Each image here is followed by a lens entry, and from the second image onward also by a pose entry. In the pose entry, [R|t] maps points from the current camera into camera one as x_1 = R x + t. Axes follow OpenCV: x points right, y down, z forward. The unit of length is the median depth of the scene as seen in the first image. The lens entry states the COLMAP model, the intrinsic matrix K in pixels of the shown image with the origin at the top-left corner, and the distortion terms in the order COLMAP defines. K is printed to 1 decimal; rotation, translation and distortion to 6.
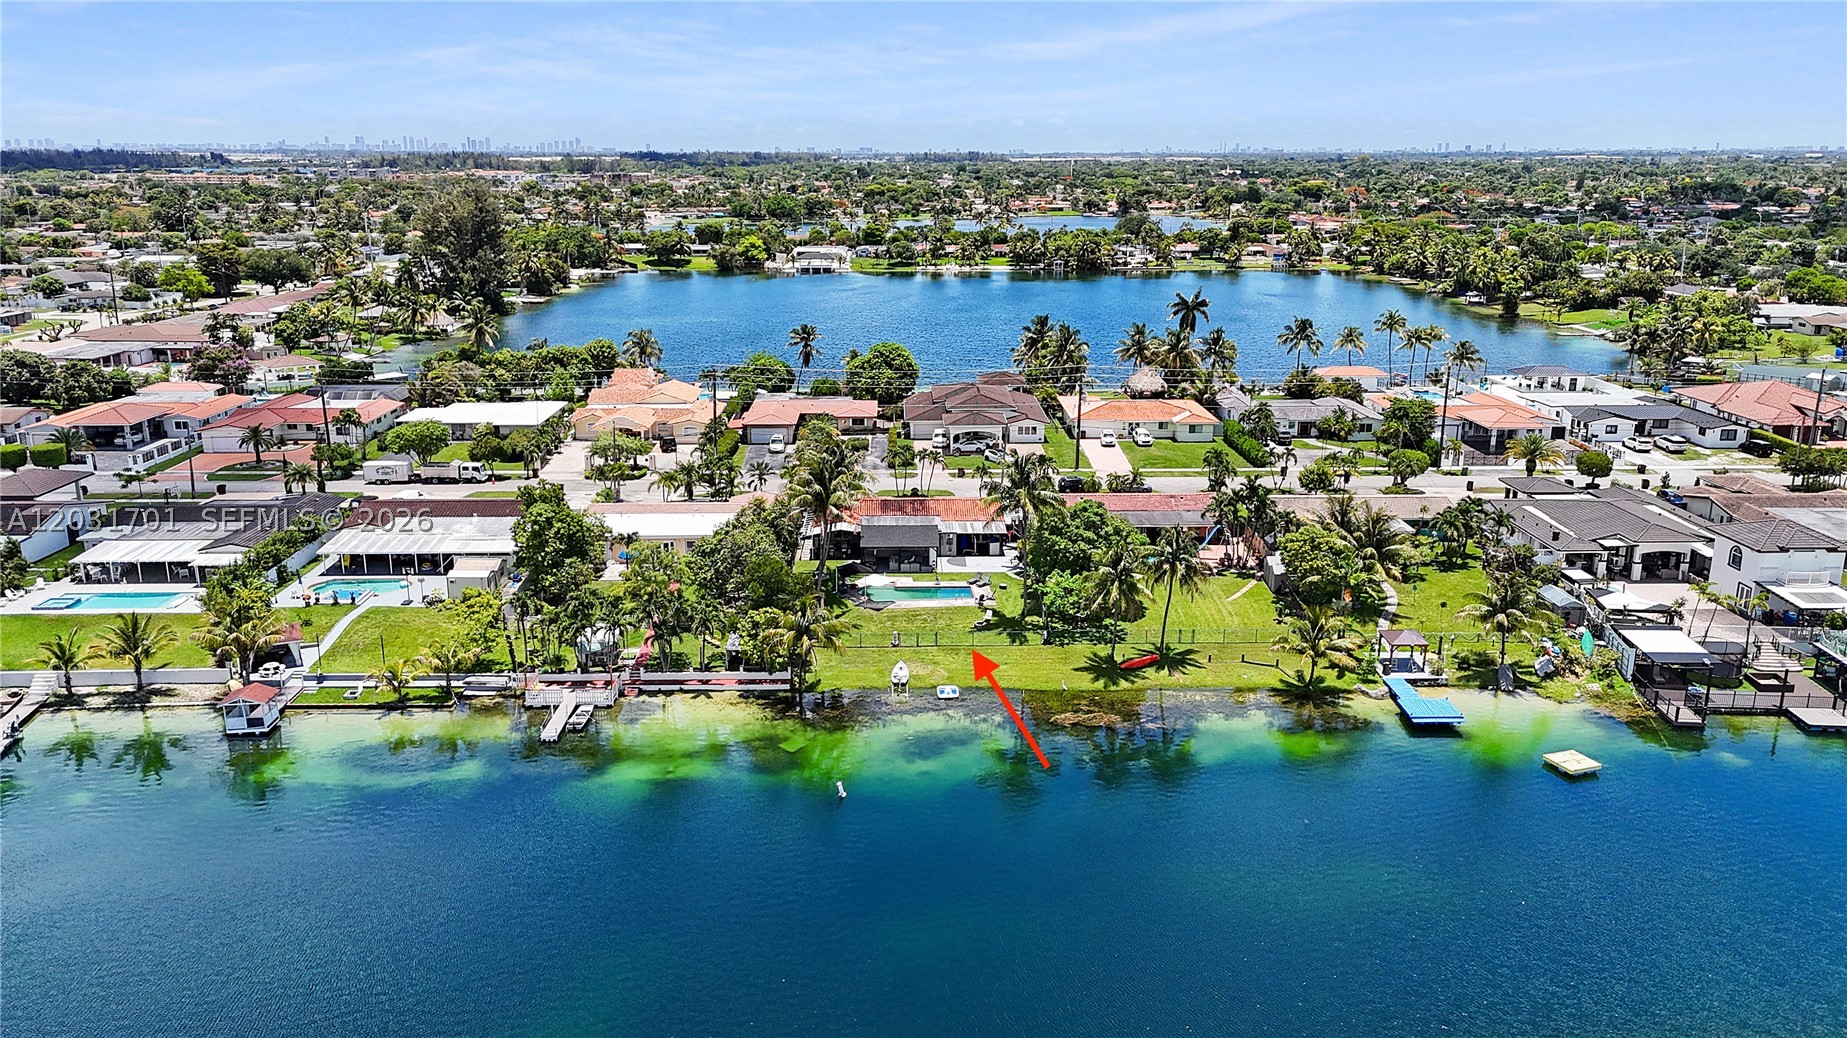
lens RADIAL K [[1320.2, 0, 923.5], [0, 1320.2, 519.0], [0, 0, 1]] dist [0.085095, -0.104147]
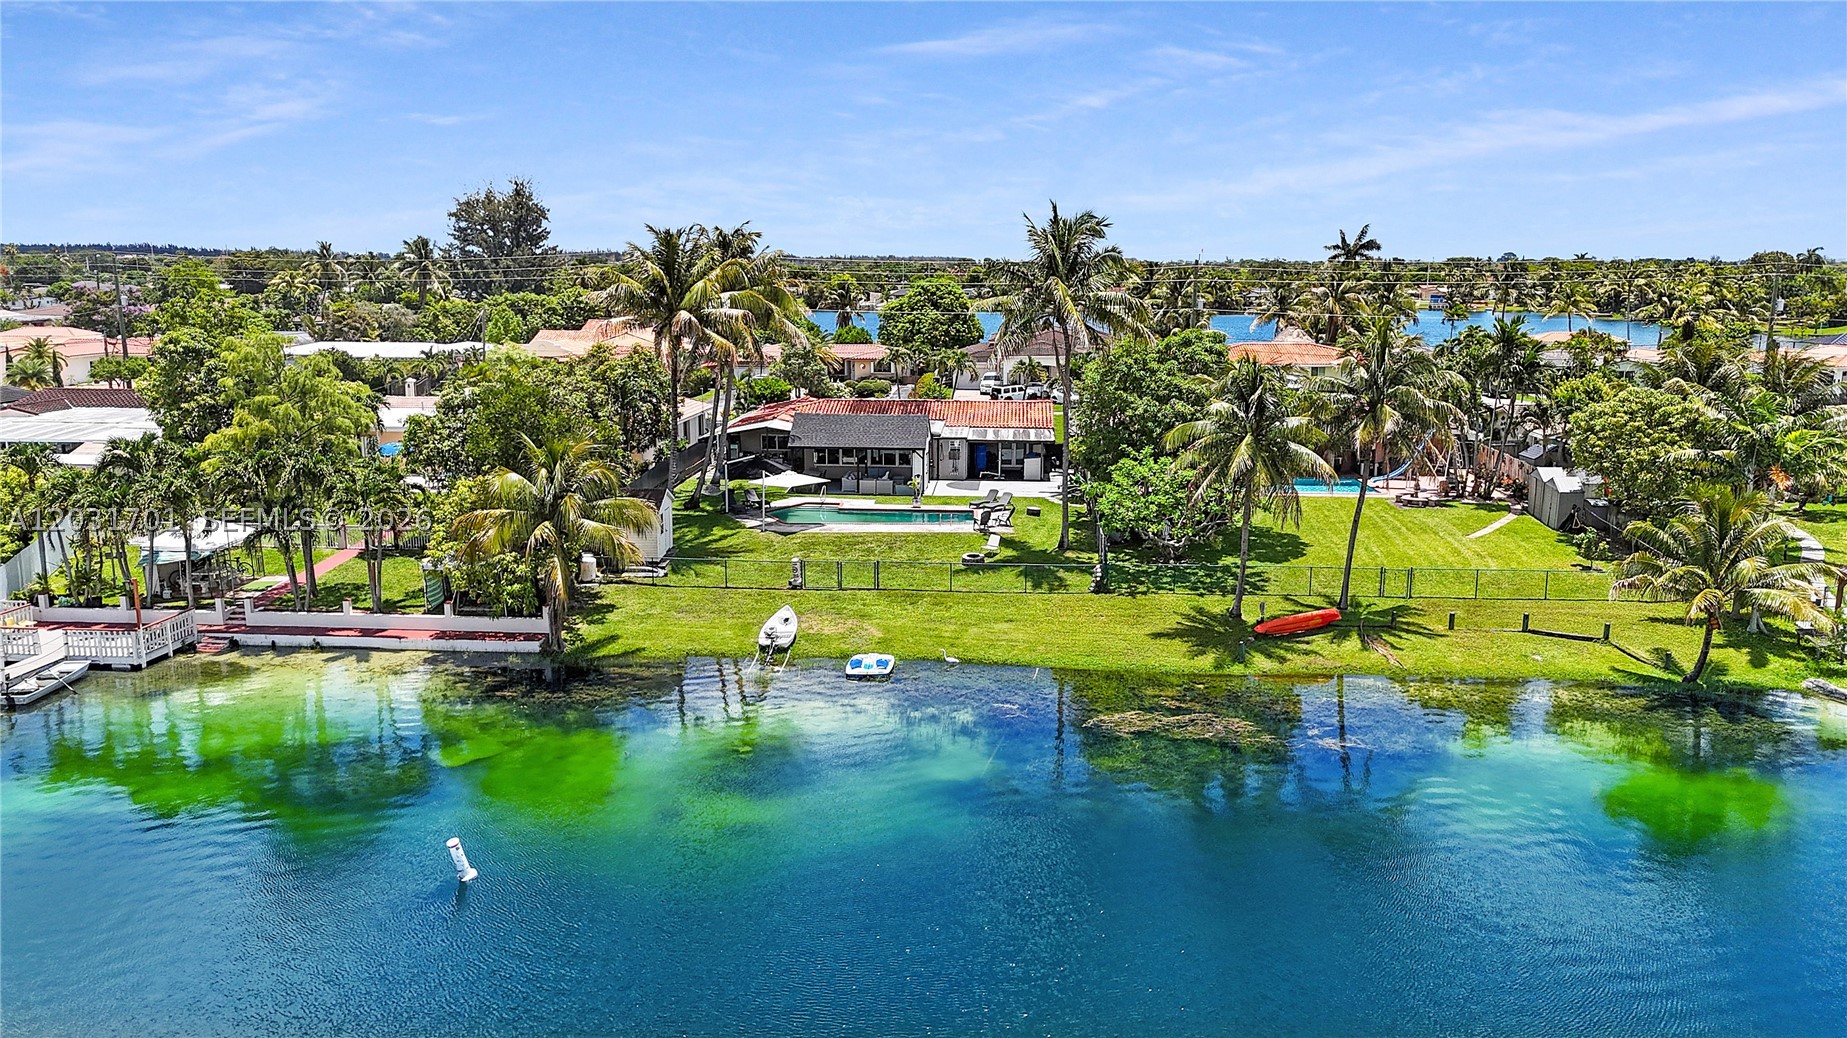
lens RADIAL K [[1333.5, 0, 918.3], [0, 1333.5, 563.9], [0, 0, 1]] dist [0.076187, -0.088404]
pose [[0.995301, 0.021751, -0.094356, 0.048145], [-0.025151, 0.999071, -0.034993, 0.068981], [0.093508, 0.037202, 0.994923, 0.332917]]
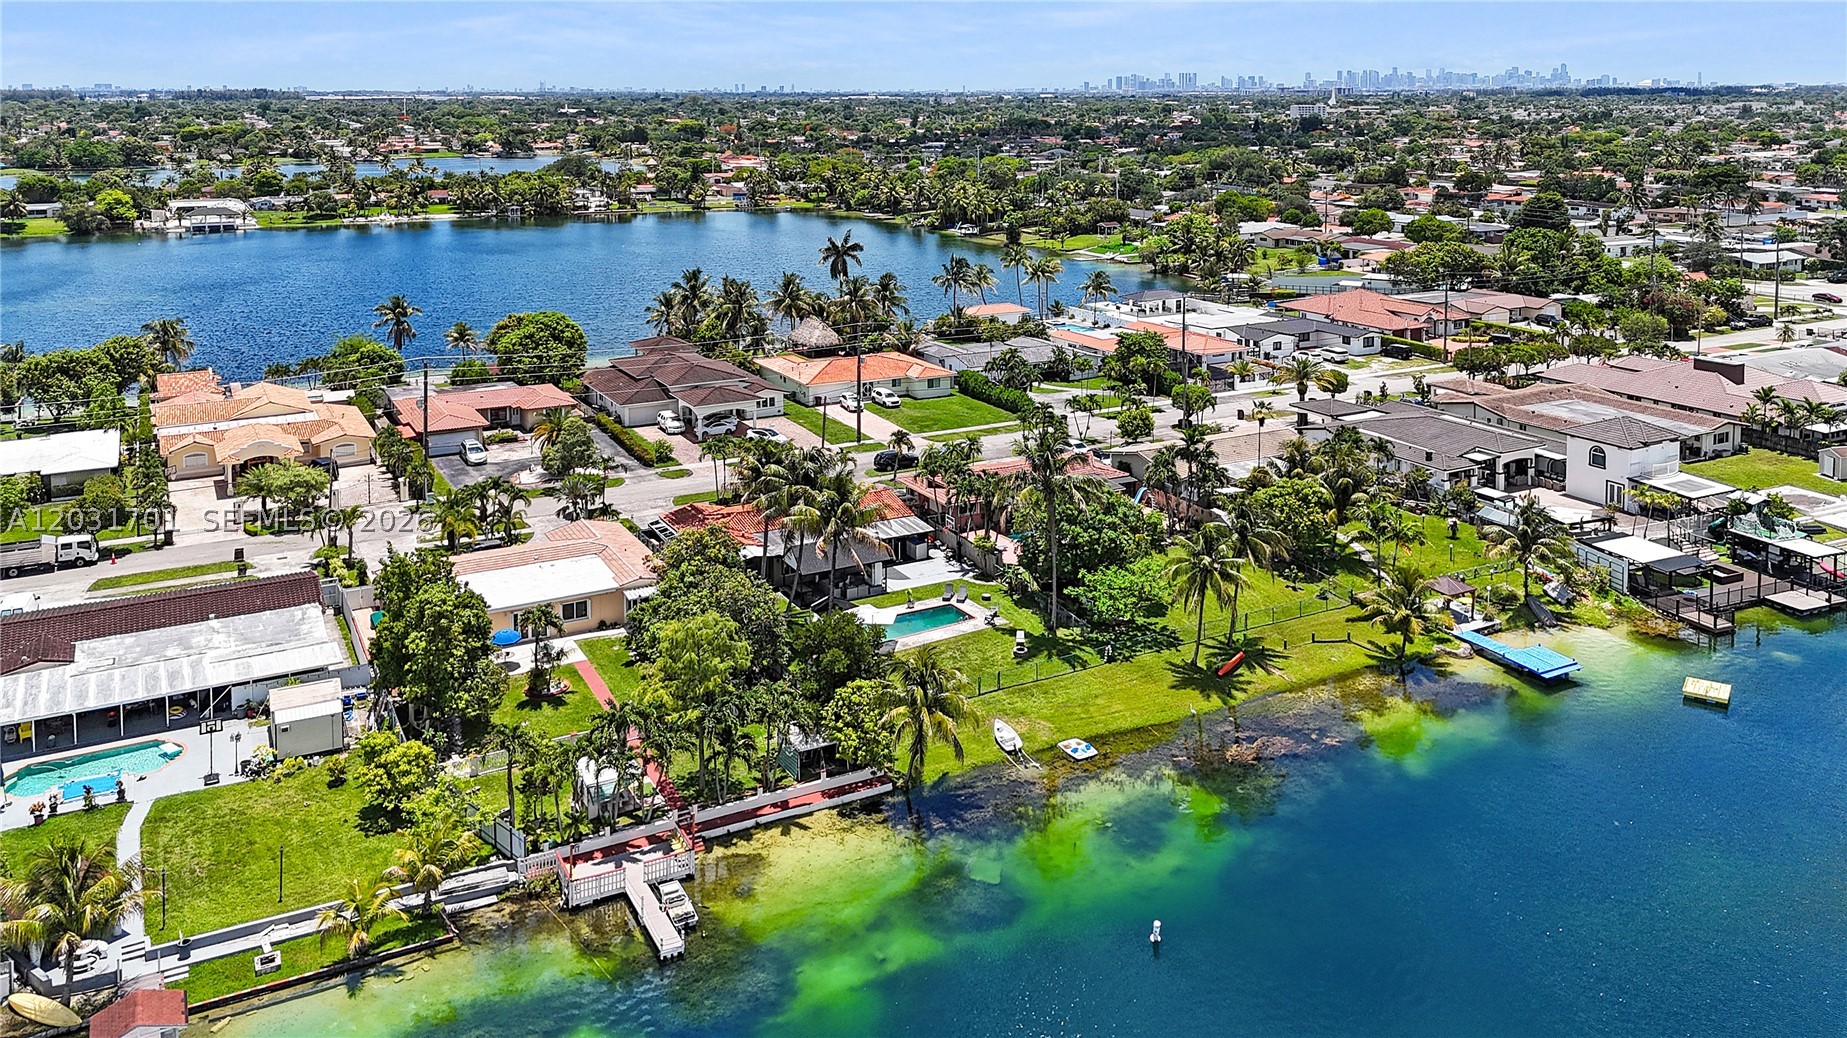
lens RADIAL K [[1320.2, 0, 923.5], [0, 1320.2, 519.0], [0, 0, 1]] dist [0.085095, -0.104147]
pose [[0.894771, -0.140827, 0.423736, -0.237604], [0.122942, 0.989984, 0.069411, -0.045251], [-0.429266, -0.010012, 0.903122, 0.196781]]
